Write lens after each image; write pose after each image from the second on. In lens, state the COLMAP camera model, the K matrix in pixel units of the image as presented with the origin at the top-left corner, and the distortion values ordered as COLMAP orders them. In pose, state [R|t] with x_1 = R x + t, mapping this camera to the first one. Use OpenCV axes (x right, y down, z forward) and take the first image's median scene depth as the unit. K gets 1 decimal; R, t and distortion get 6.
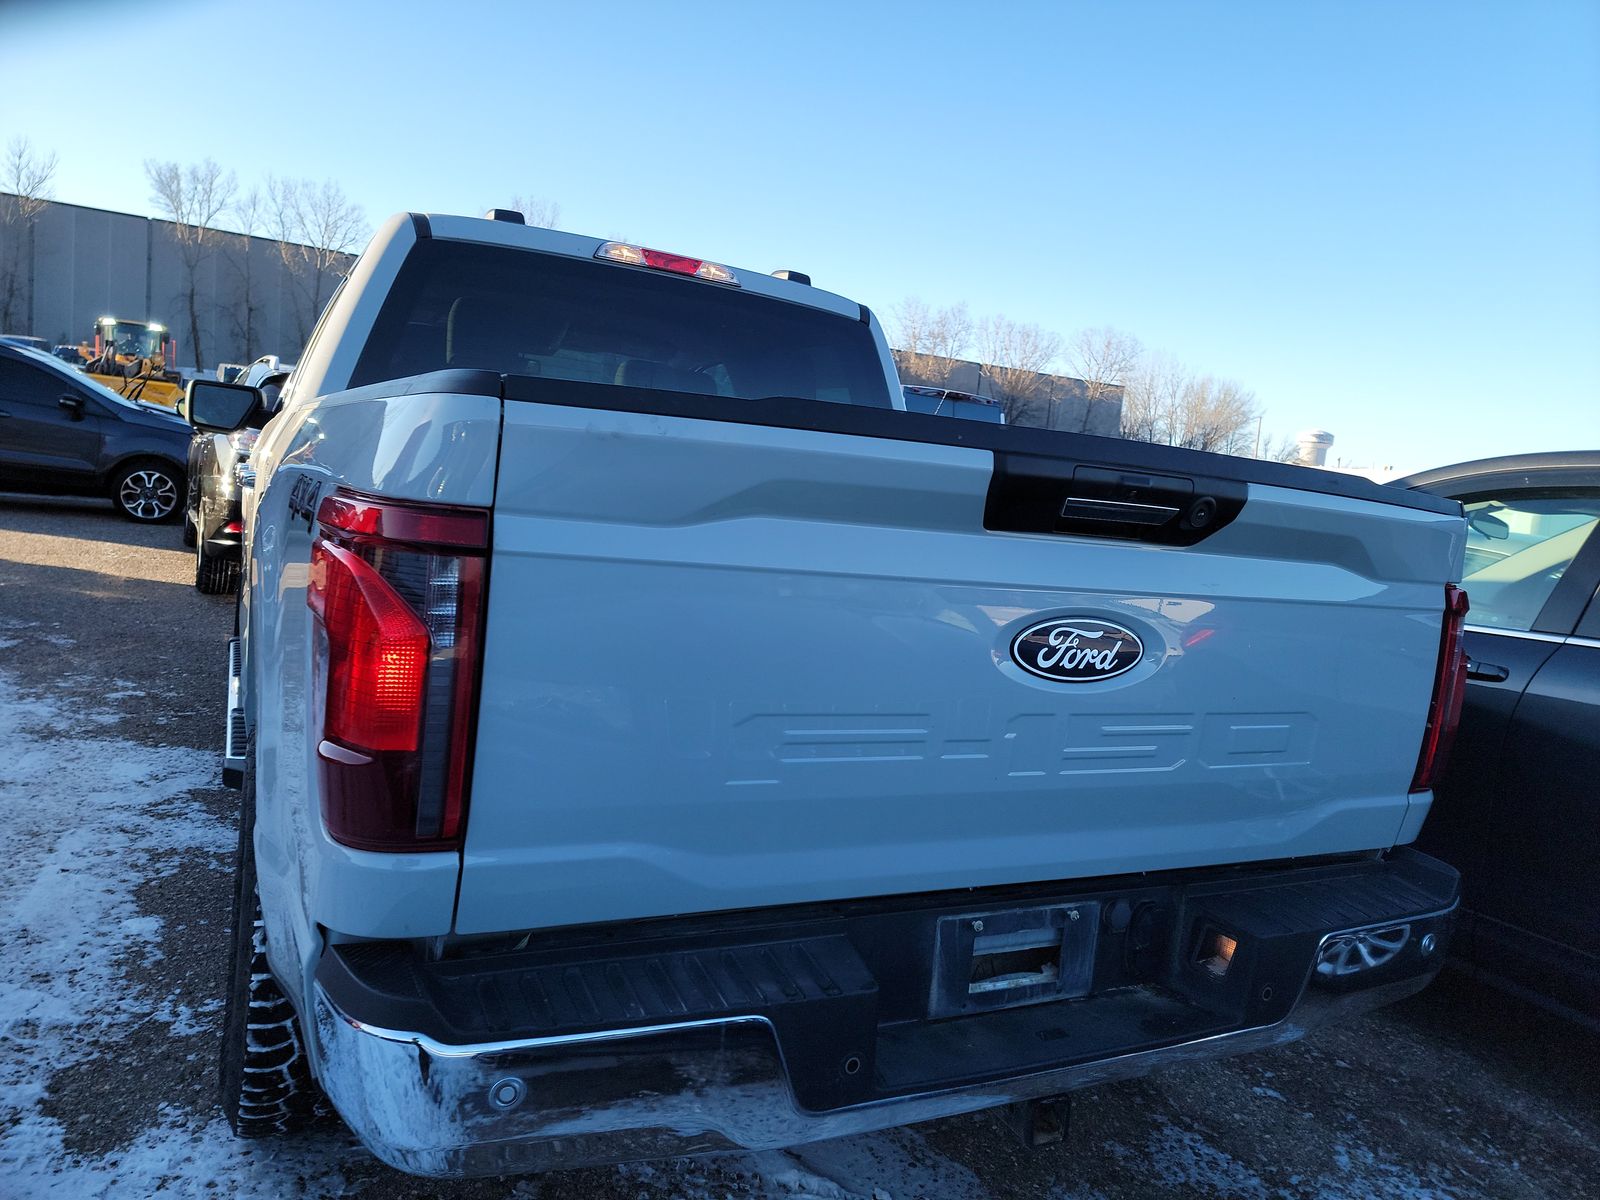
lens RADIAL K [[1117.4, 0, 813.1], [0, 1117.4, 606.0], [0, 0, 1]] dist [0.084974, -0.075291]
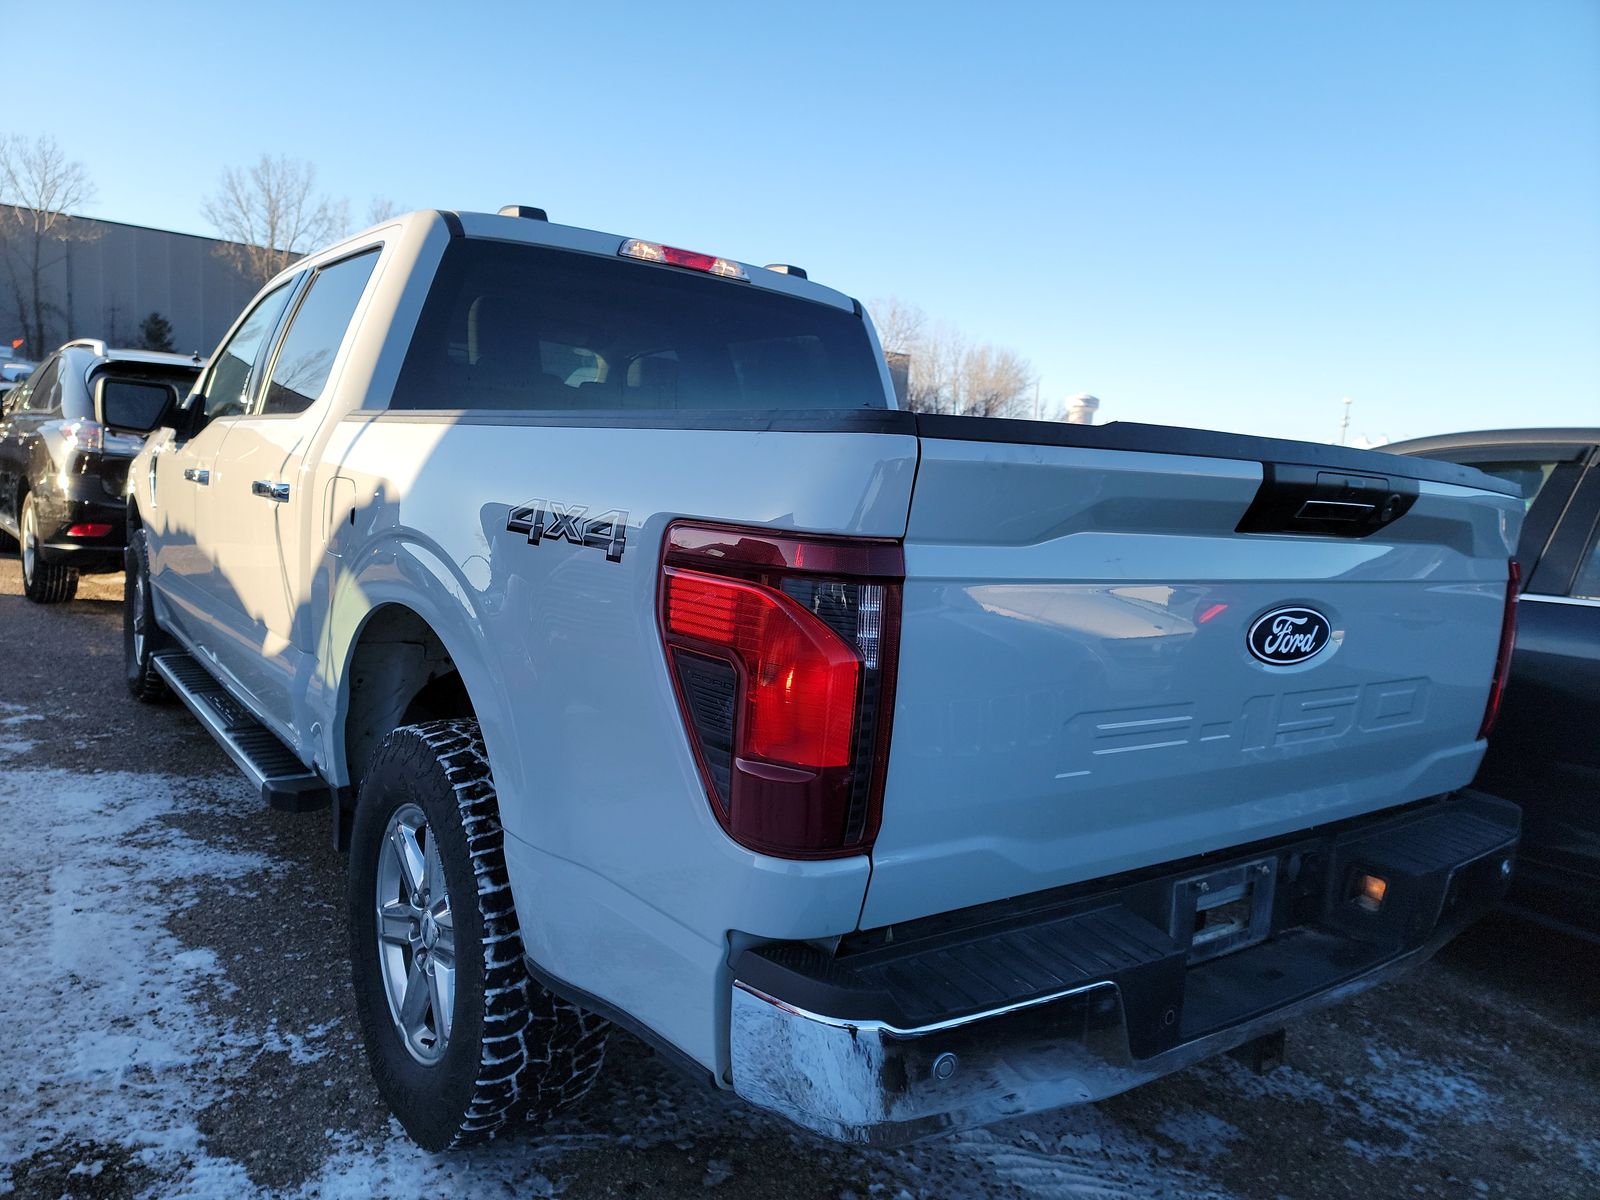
lens RADIAL K [[1119.6, 0, 779.9], [0, 1119.6, 629.7], [0, 0, 1]] dist [0.099314, -0.092633]
pose [[0.986829, -0.050509, 0.153679, -0.274673], [0.043446, 0.997855, 0.048976, -0.027805], [-0.155823, -0.041654, 0.986906, -0.023401]]
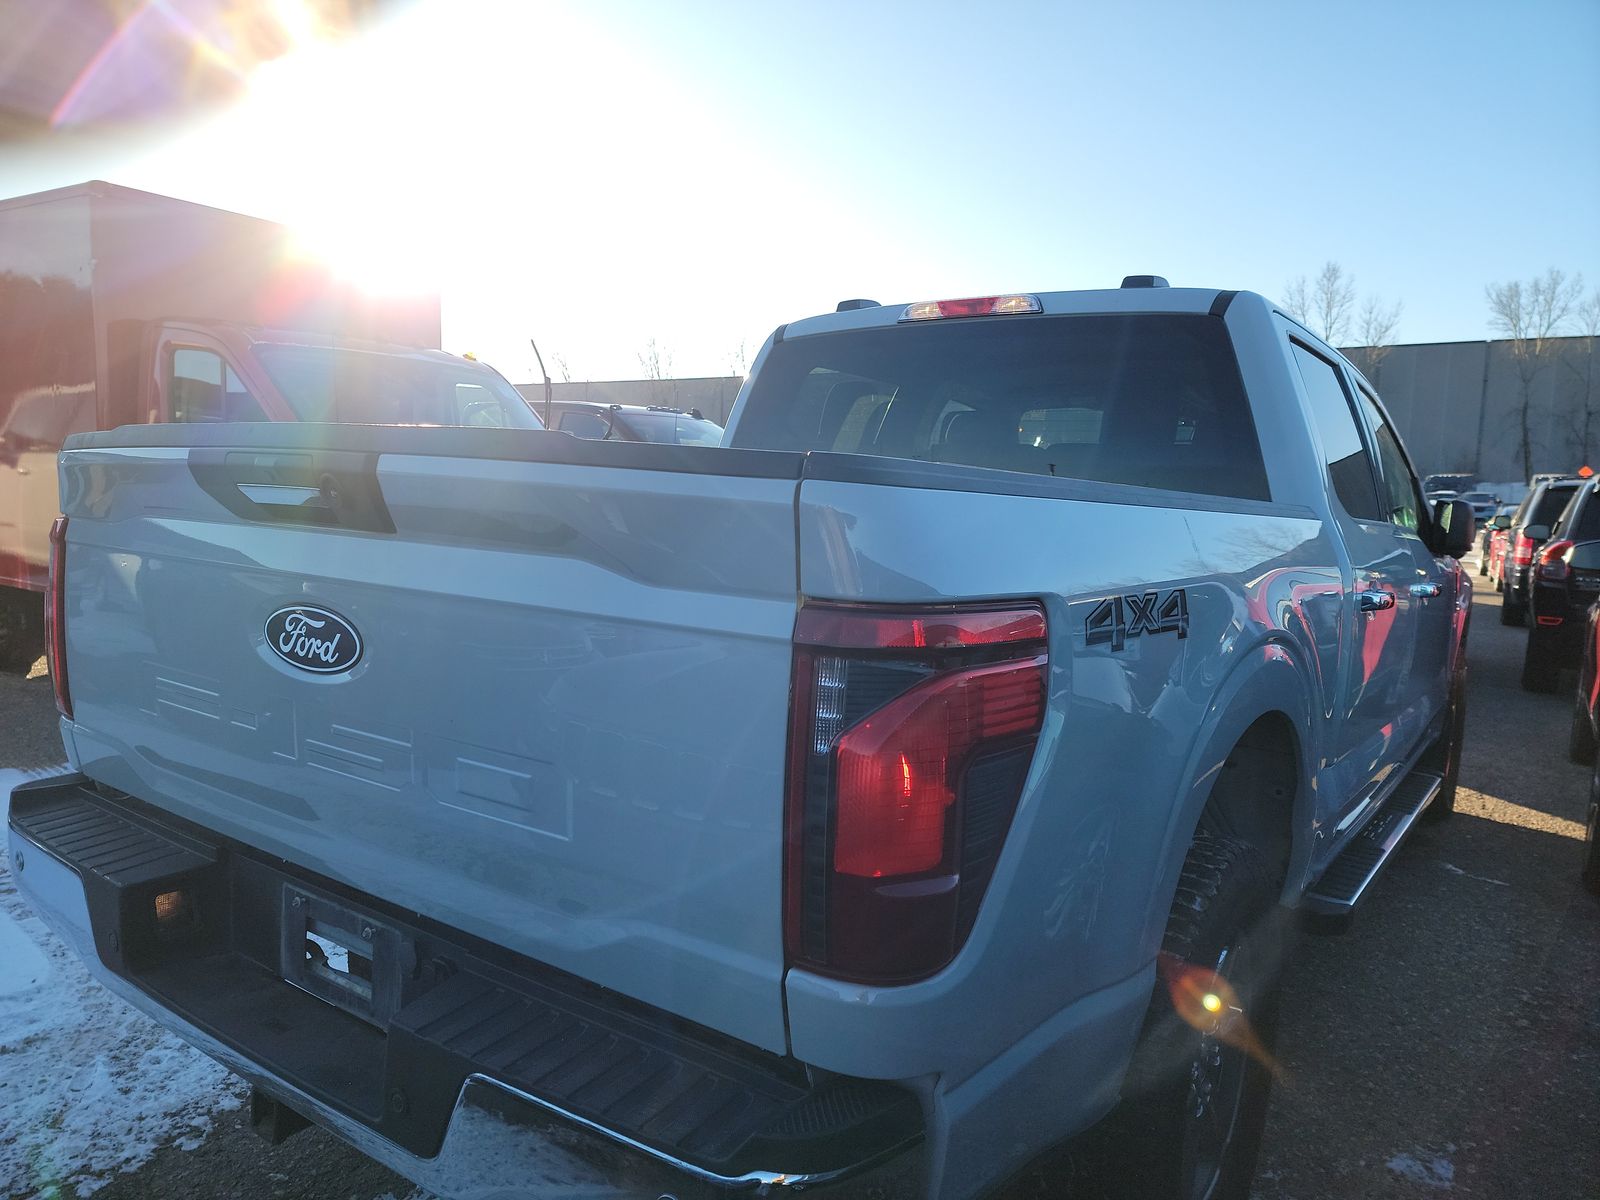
lens RADIAL K [[1117.4, 0, 813.1], [0, 1117.4, 606.0], [0, 0, 1]] dist [0.084974, -0.075291]
pose [[0.437714, 0.000865, -0.899114, 0.836332], [-0.098081, 0.994078, -0.046792, 0.008521], [0.893749, 0.108667, 0.435206, 0.601120]]
